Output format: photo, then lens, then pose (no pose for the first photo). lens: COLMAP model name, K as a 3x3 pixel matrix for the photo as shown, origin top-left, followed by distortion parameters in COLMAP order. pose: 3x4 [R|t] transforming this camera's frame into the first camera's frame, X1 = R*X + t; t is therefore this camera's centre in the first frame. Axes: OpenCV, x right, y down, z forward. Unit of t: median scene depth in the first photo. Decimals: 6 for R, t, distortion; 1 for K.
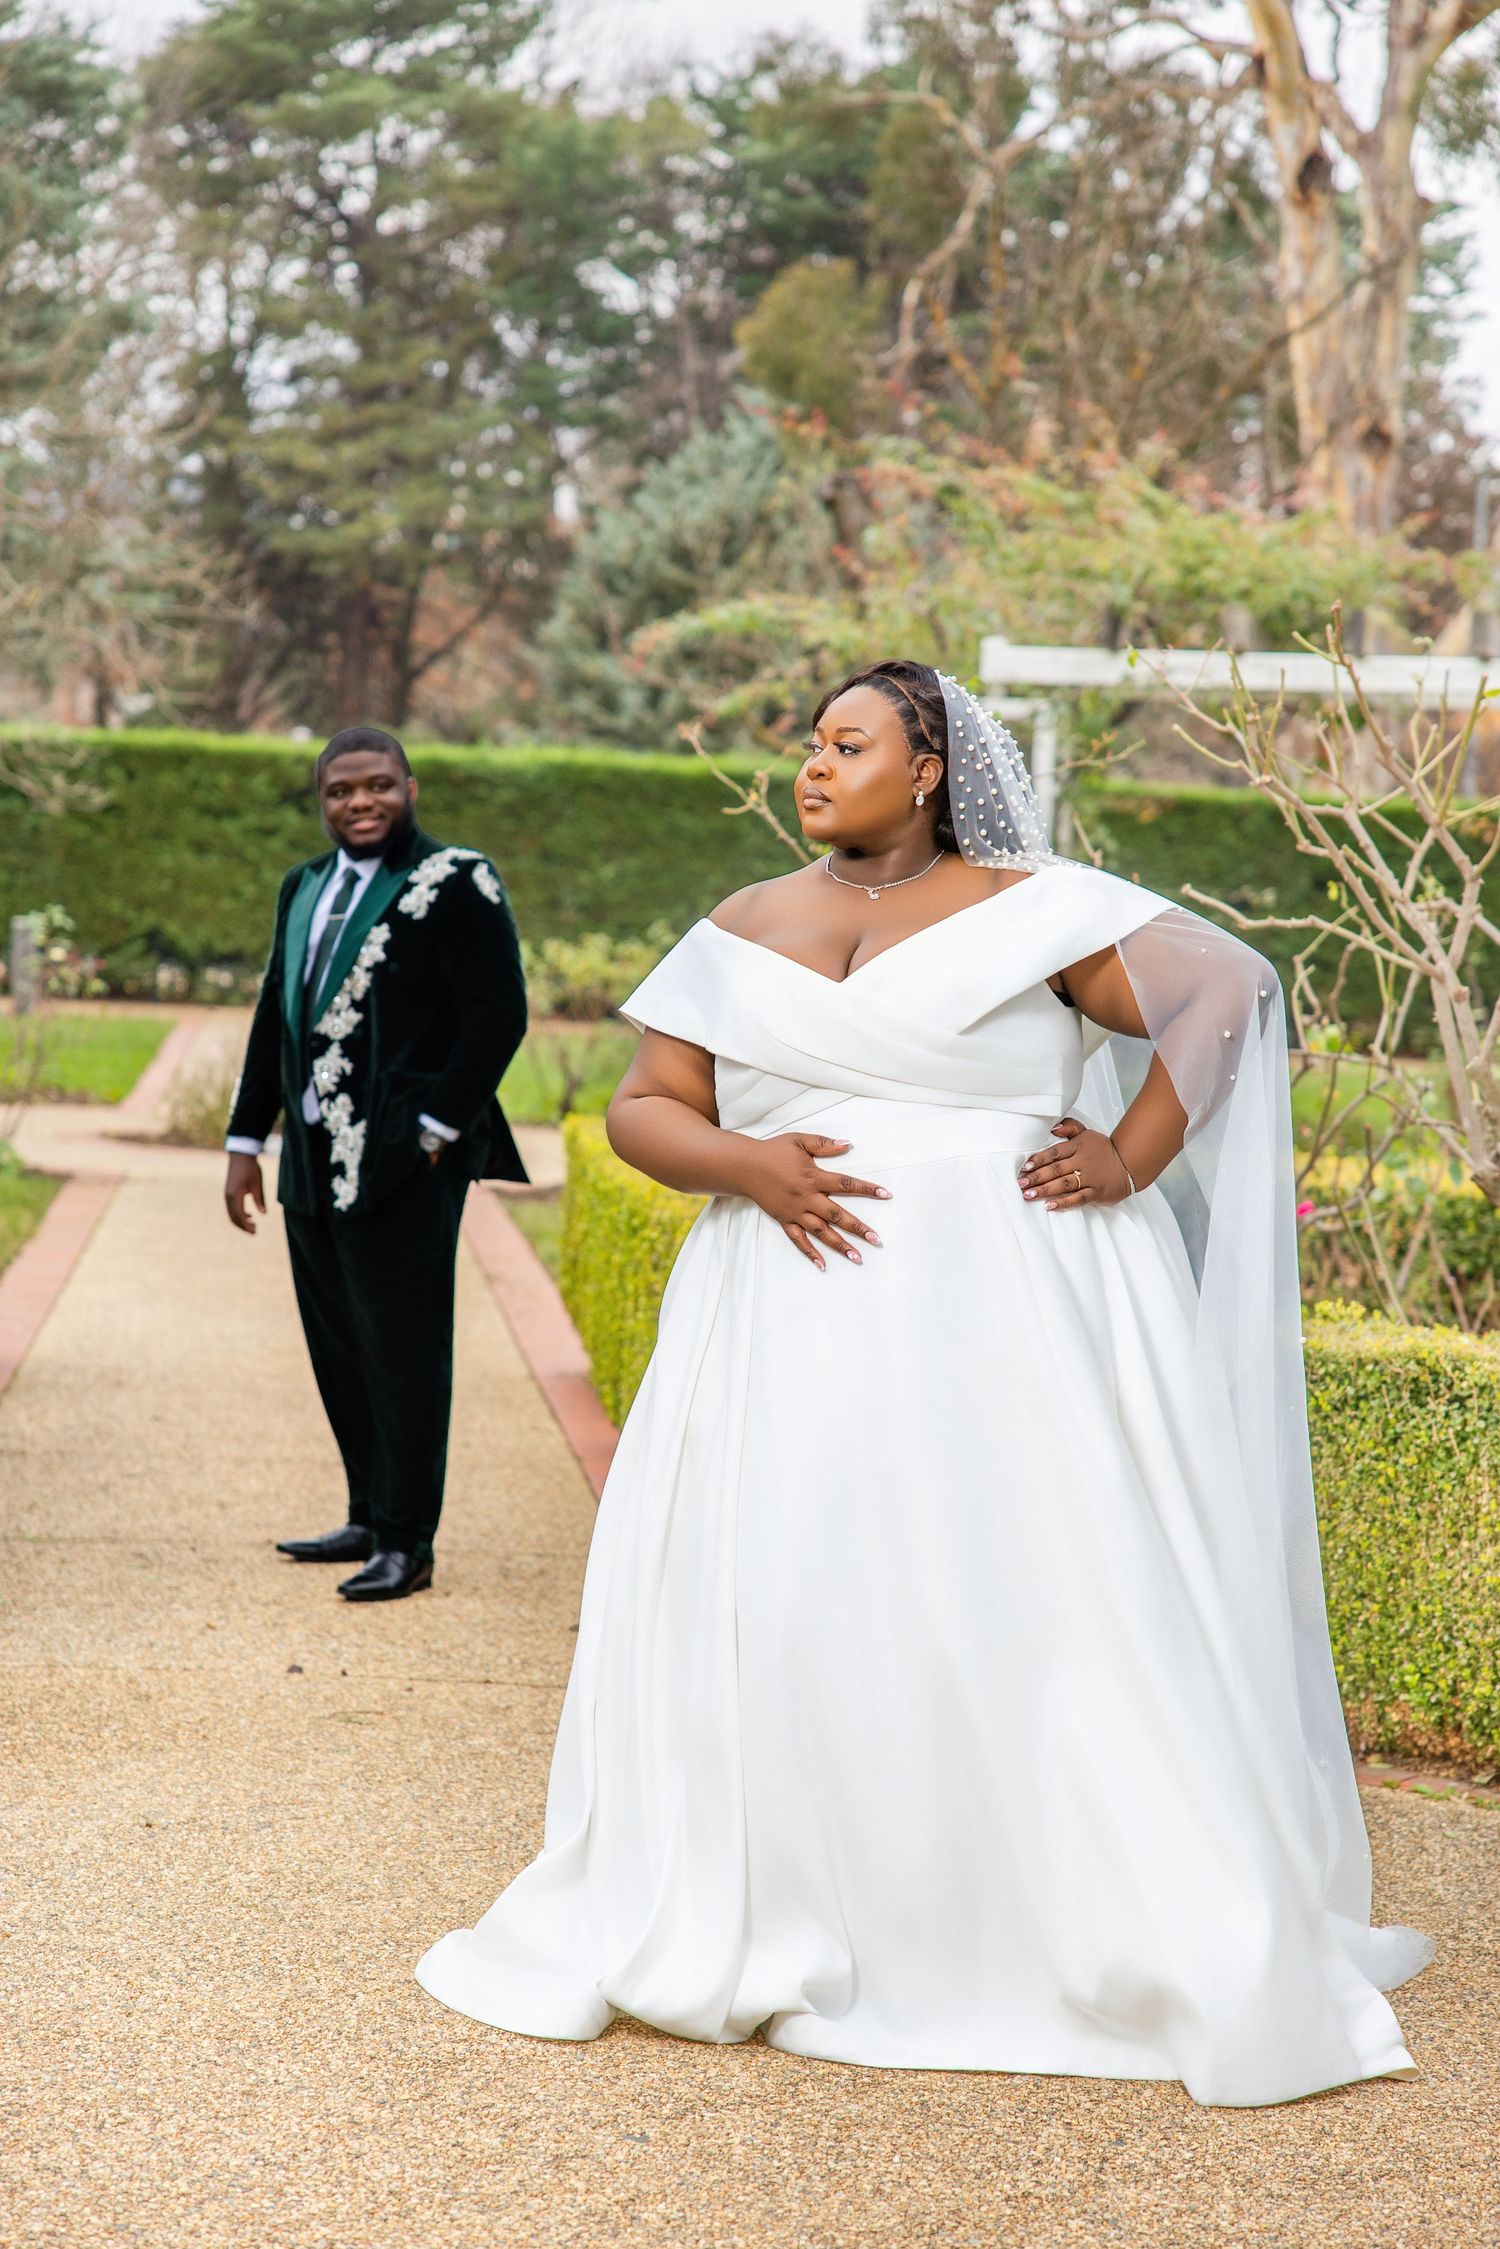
lens RADIAL K [[4347.5, 0, 750.0], [0, 4347.5, 1124.5], [0, 0, 1]] dist [0.063435, -0.066398]
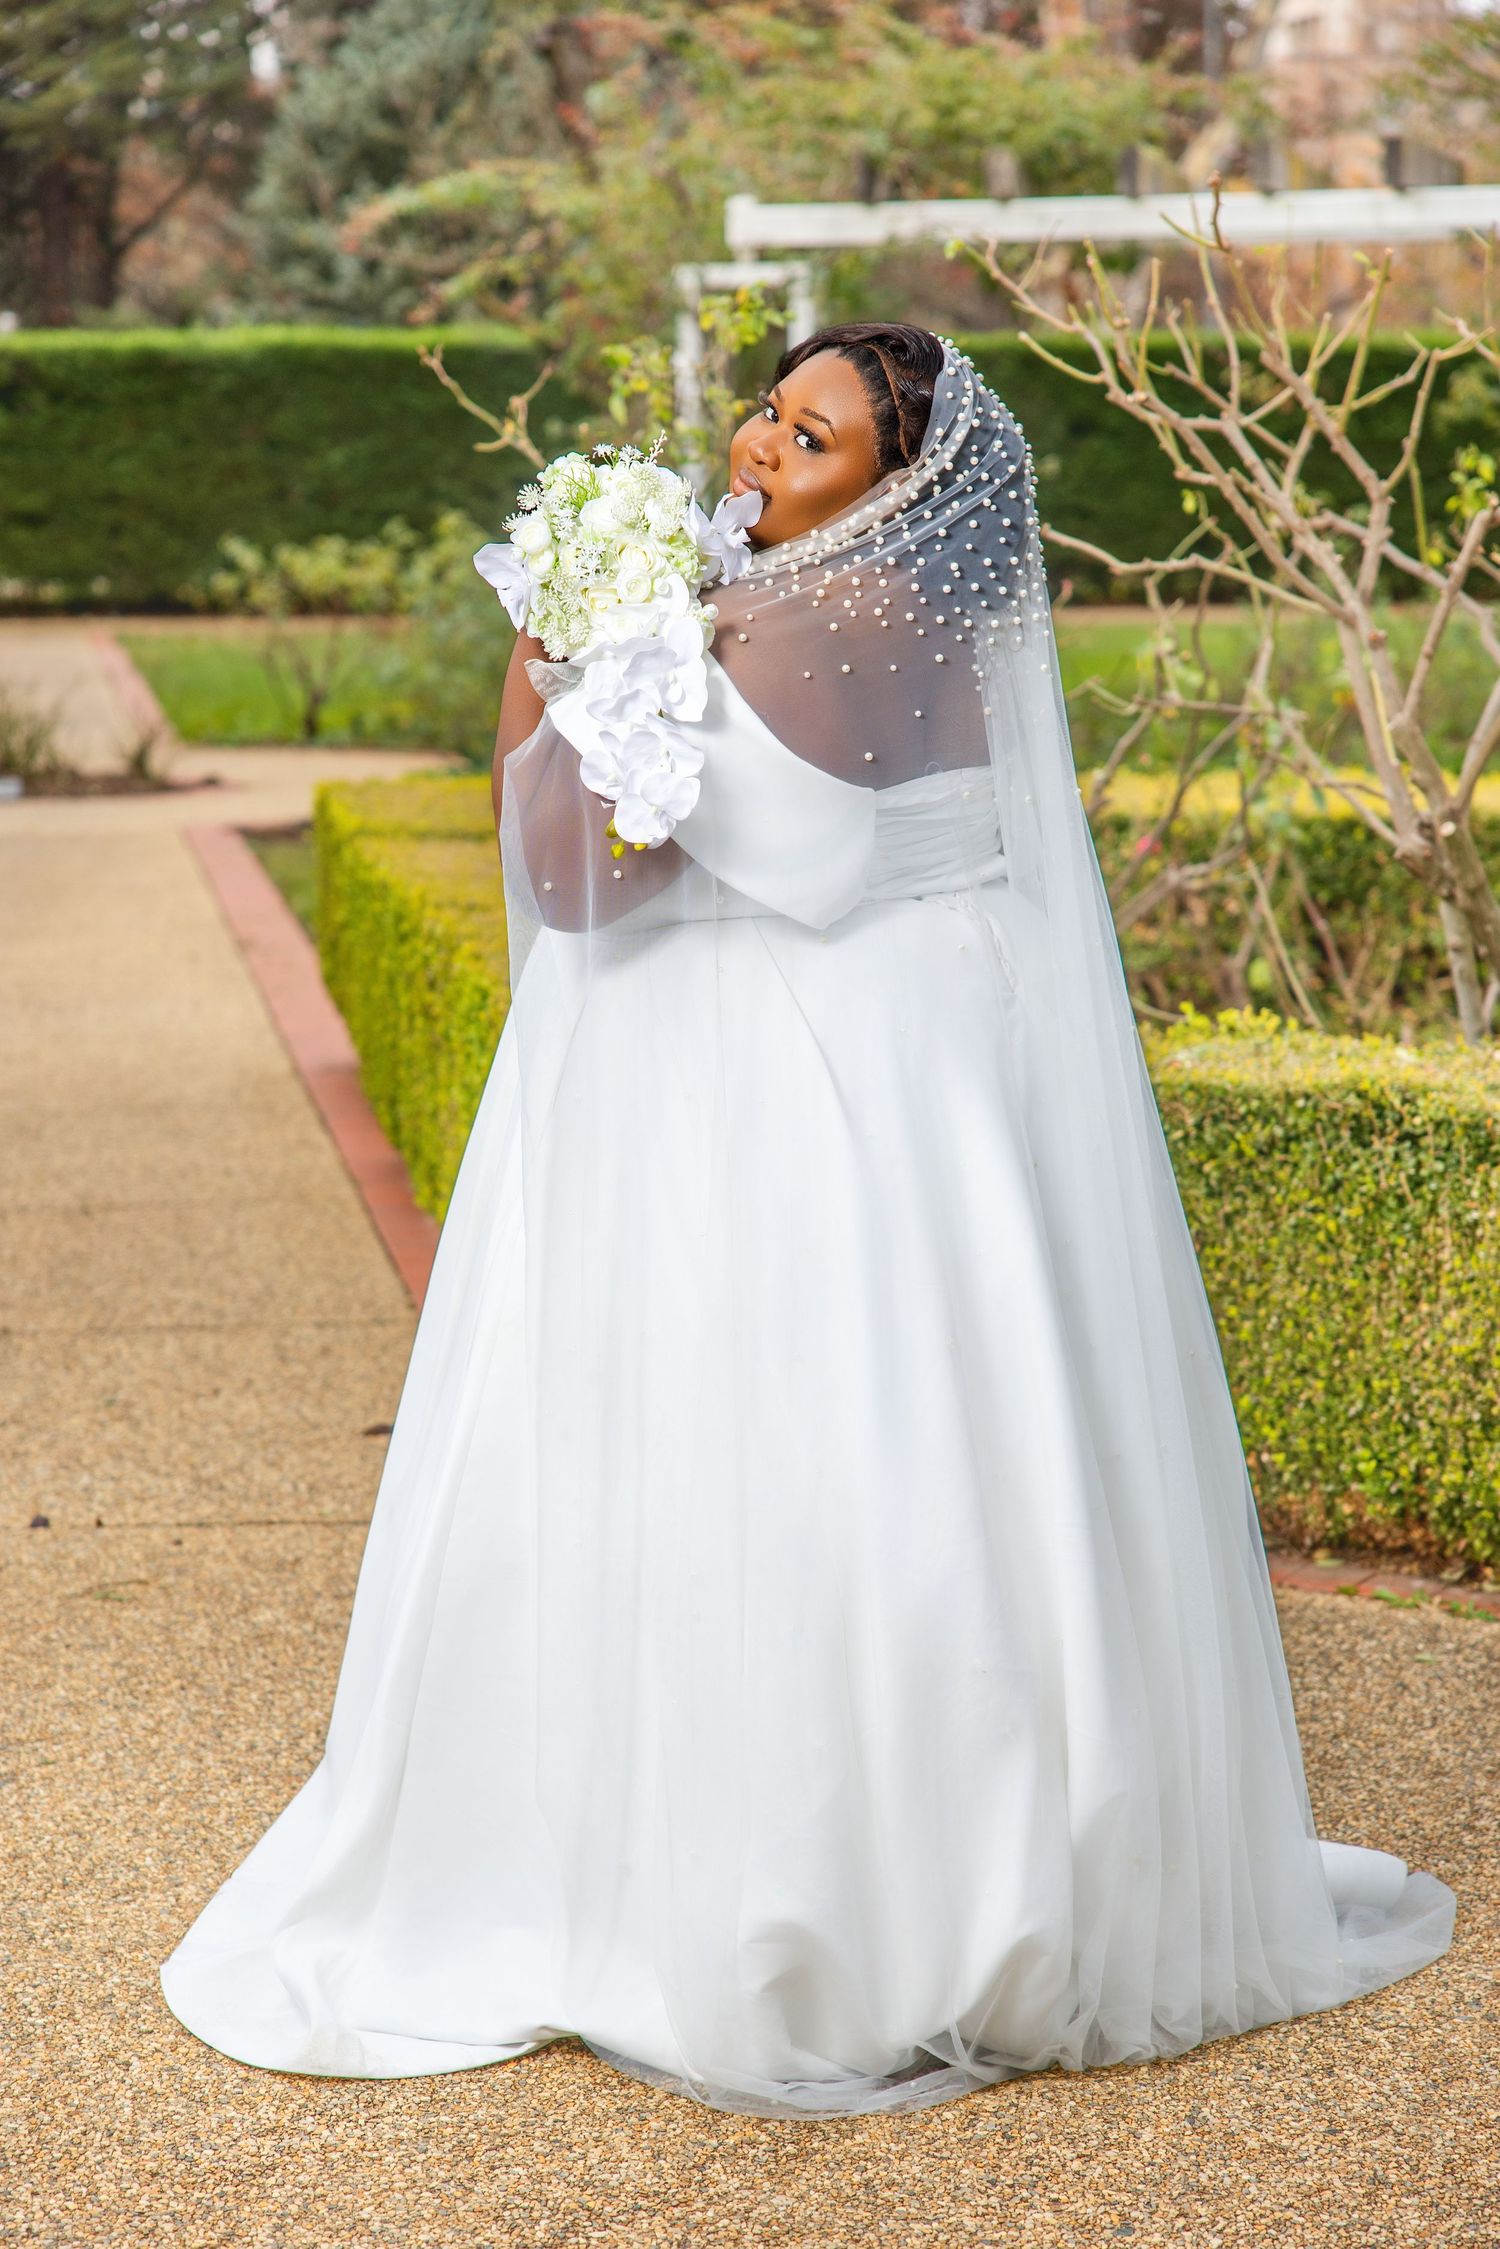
lens RADIAL K [[4320.0, 0, 750.0], [0, 4320.0, 1124.5], [0, 0, 1]] dist [0.074895, -0.203109]
pose [[0.996602, -0.063460, 0.052516, -0.006658], [0.057735, 0.992883, 0.104161, -0.030671], [-0.058753, -0.100775, 0.993173, 0.168032]]
